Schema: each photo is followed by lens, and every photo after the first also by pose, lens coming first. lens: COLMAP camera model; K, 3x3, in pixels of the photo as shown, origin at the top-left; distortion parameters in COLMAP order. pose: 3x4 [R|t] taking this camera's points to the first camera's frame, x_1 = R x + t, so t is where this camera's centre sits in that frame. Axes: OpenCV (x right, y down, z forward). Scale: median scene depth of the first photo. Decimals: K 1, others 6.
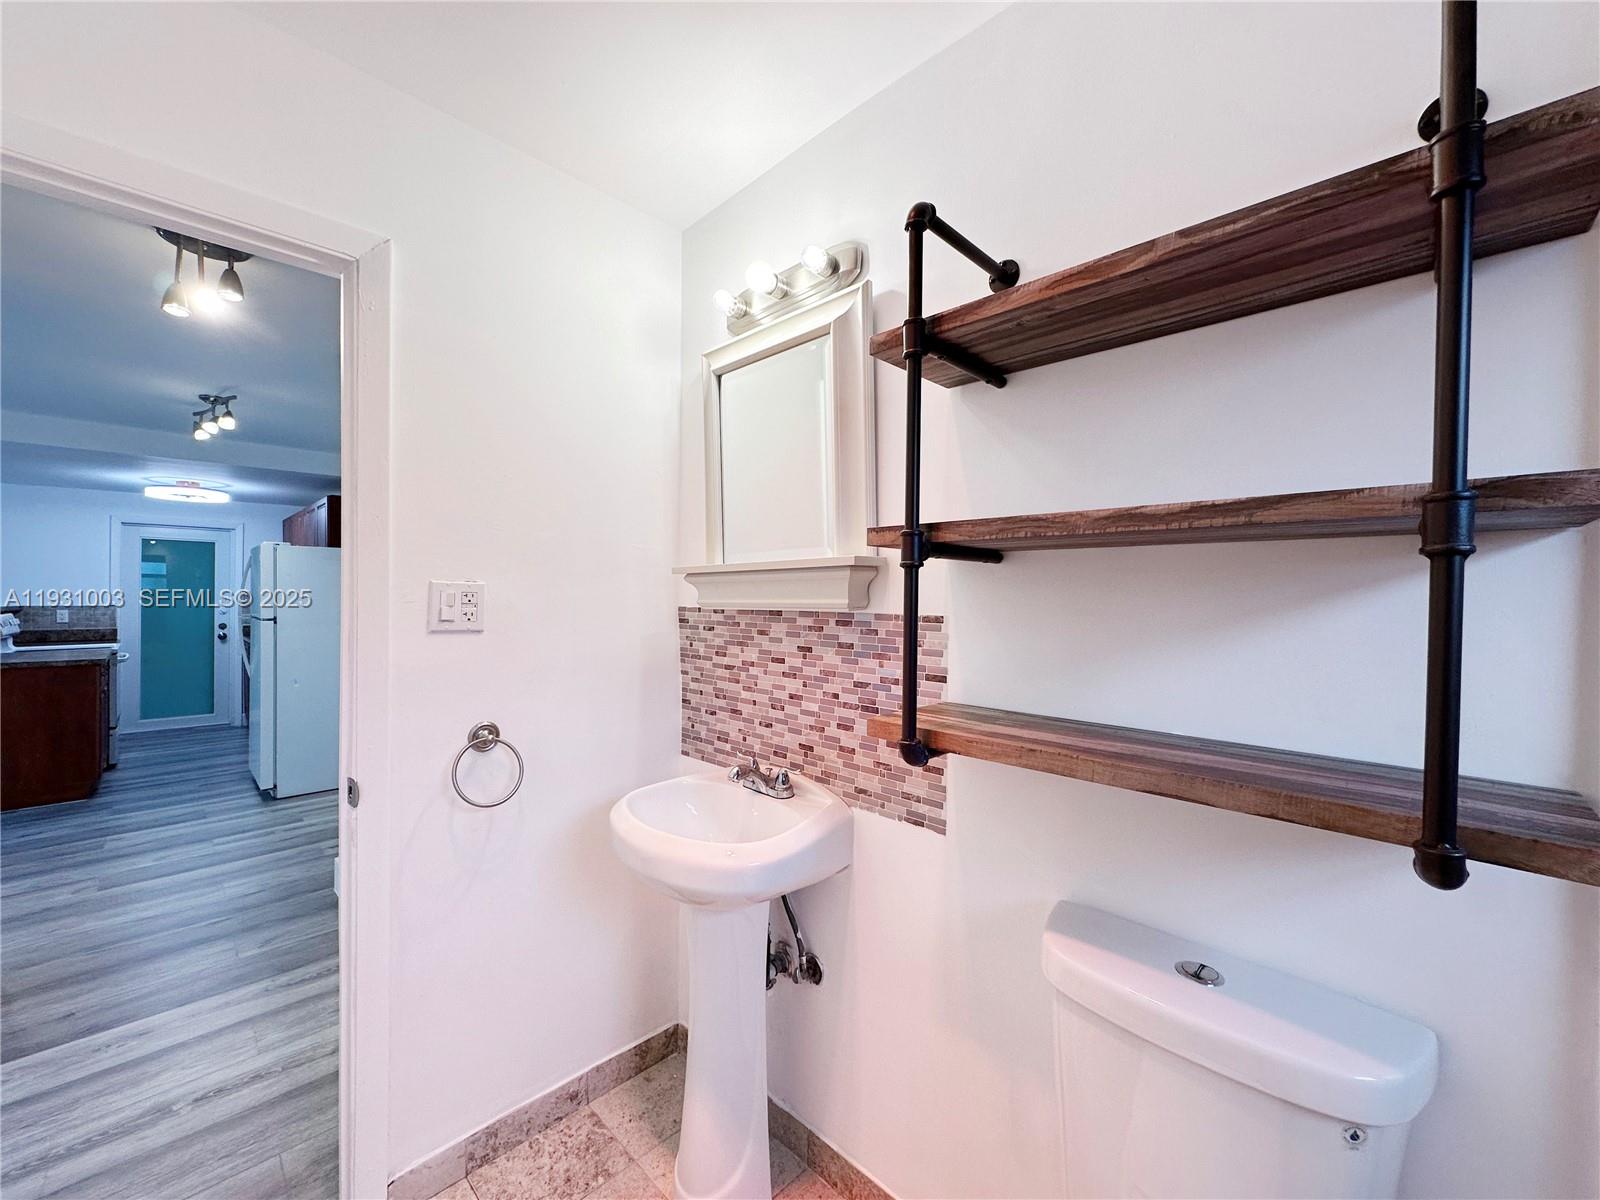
lens RADIAL K [[637.8, 0, 802.7], [0, 637.8, 608.0], [0, 0, 1]] dist [-0.006191, 0.001714]
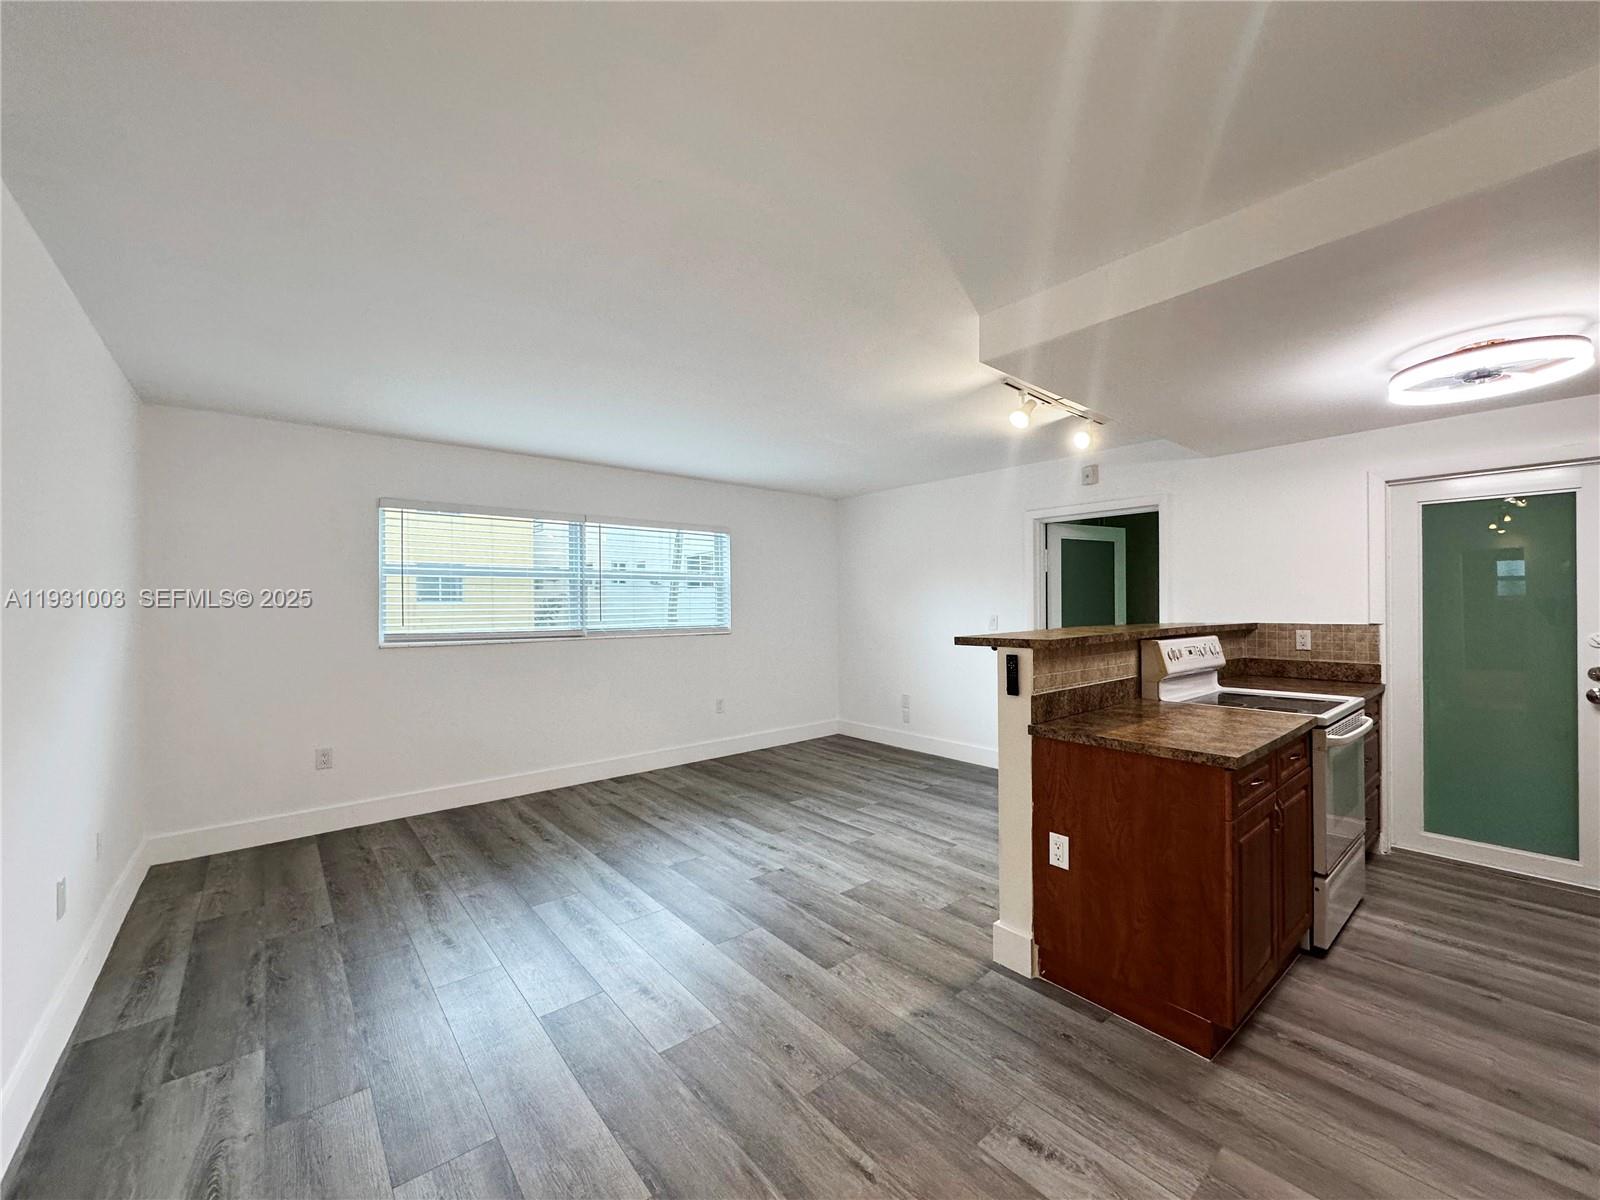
lens RADIAL K [[637.8, 0, 798.8], [0, 637.8, 596.9], [0, 0, 1]] dist [-0.006191, 0.001714]
pose [[-0.094574, -0.020044, -0.995316, -0.540928], [-0.012426, 0.999743, -0.018953, -0.014002], [0.995440, 0.010575, -0.094799, 0.628858]]
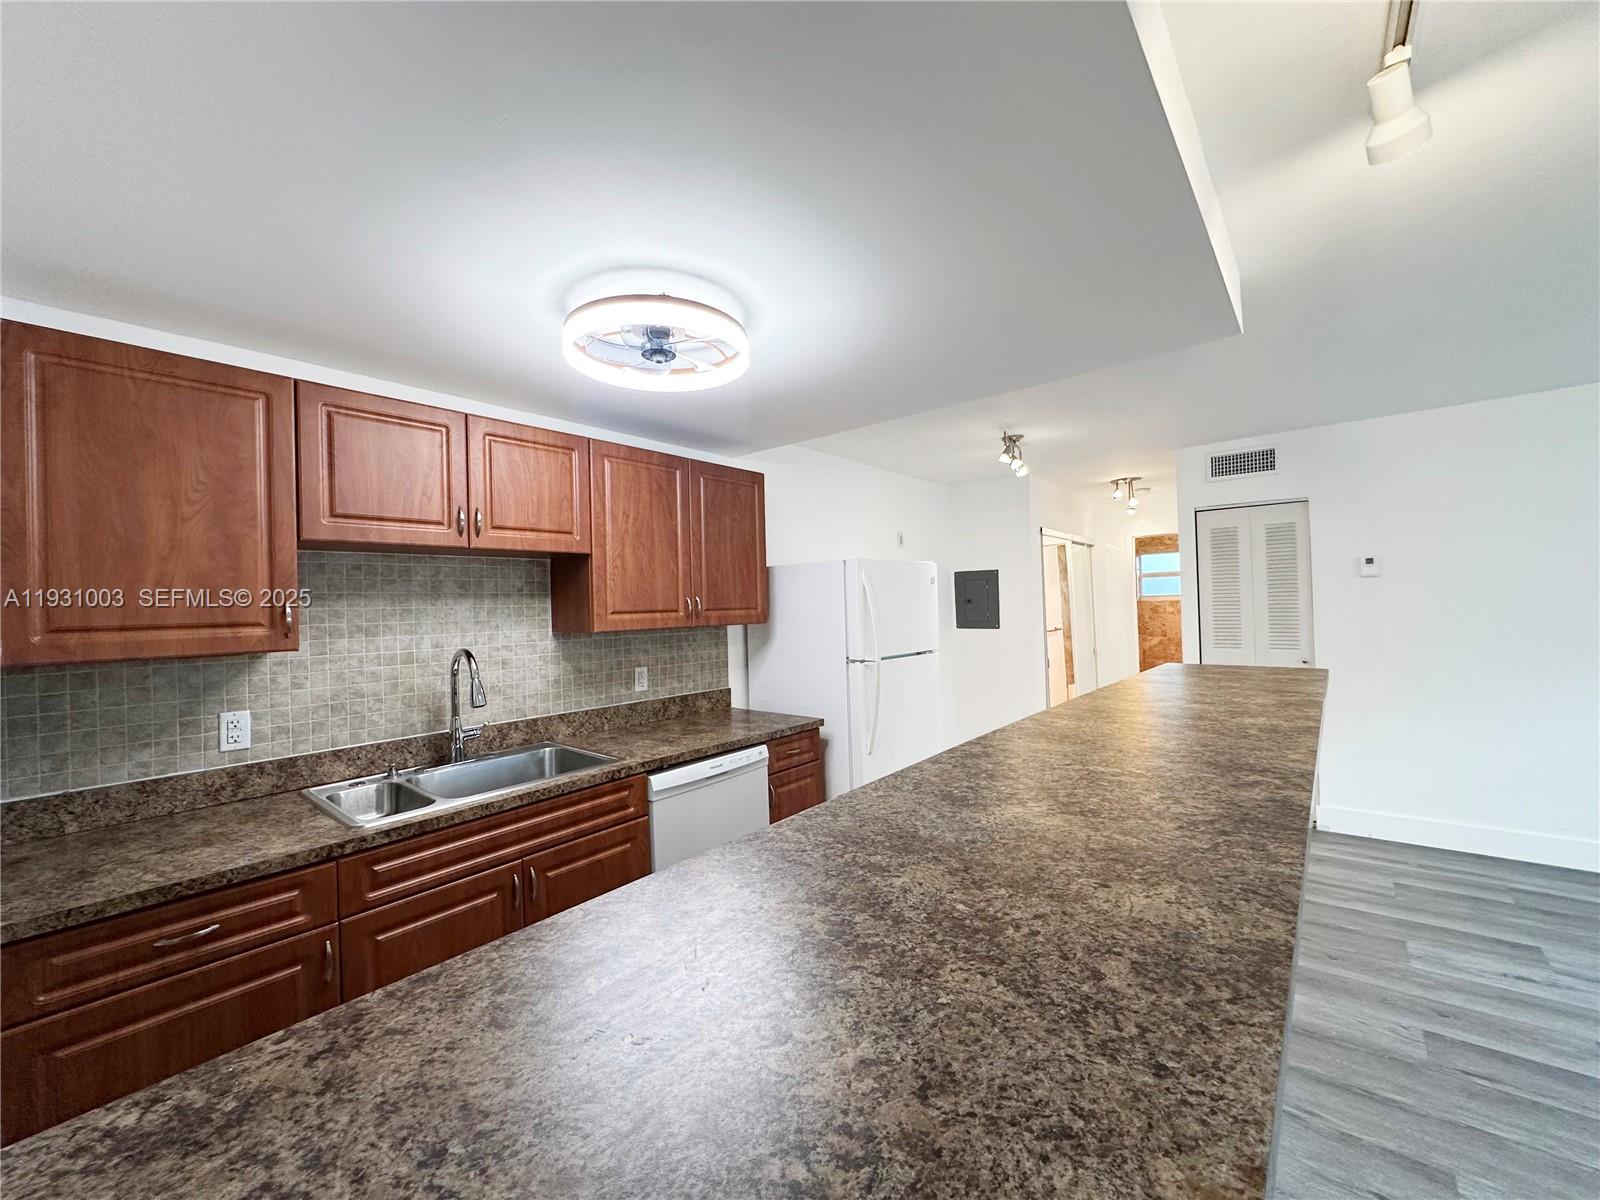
lens RADIAL K [[637.8, 0, 798.3], [0, 637.8, 600.5], [0, 0, 1]] dist [-0.006191, 0.001714]
pose [[-0.073546, 0.003775, 0.997285, -1.419150], [0.048949, 0.998801, -0.000171, -0.047618], [-0.996090, 0.048803, -0.073642, 1.038879]]
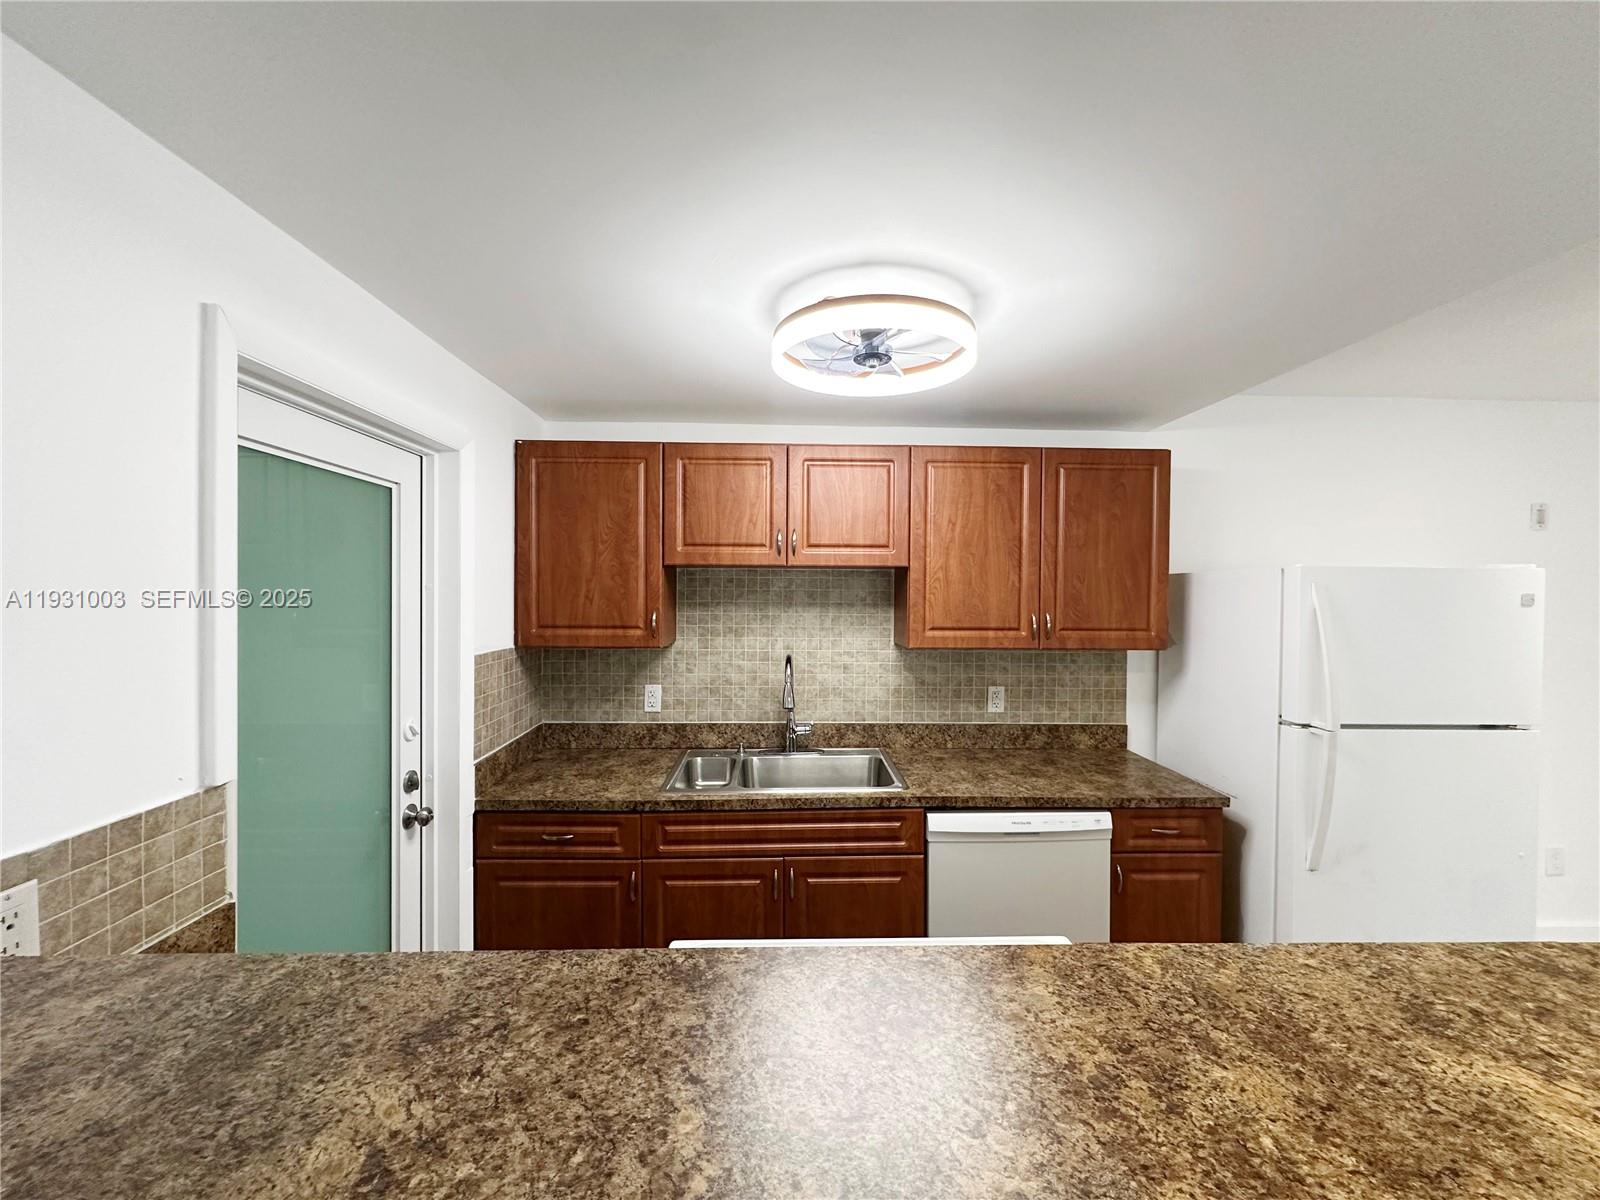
lens RADIAL K [[637.8, 0, 799.0], [0, 637.8, 599.9], [0, 0, 1]] dist [-0.006191, 0.001714]
pose [[0.694640, -0.009866, 0.719290, -1.313835], [0.011868, 0.999927, 0.002254, -0.069187], [-0.719259, 0.006971, 0.694707, 0.886963]]
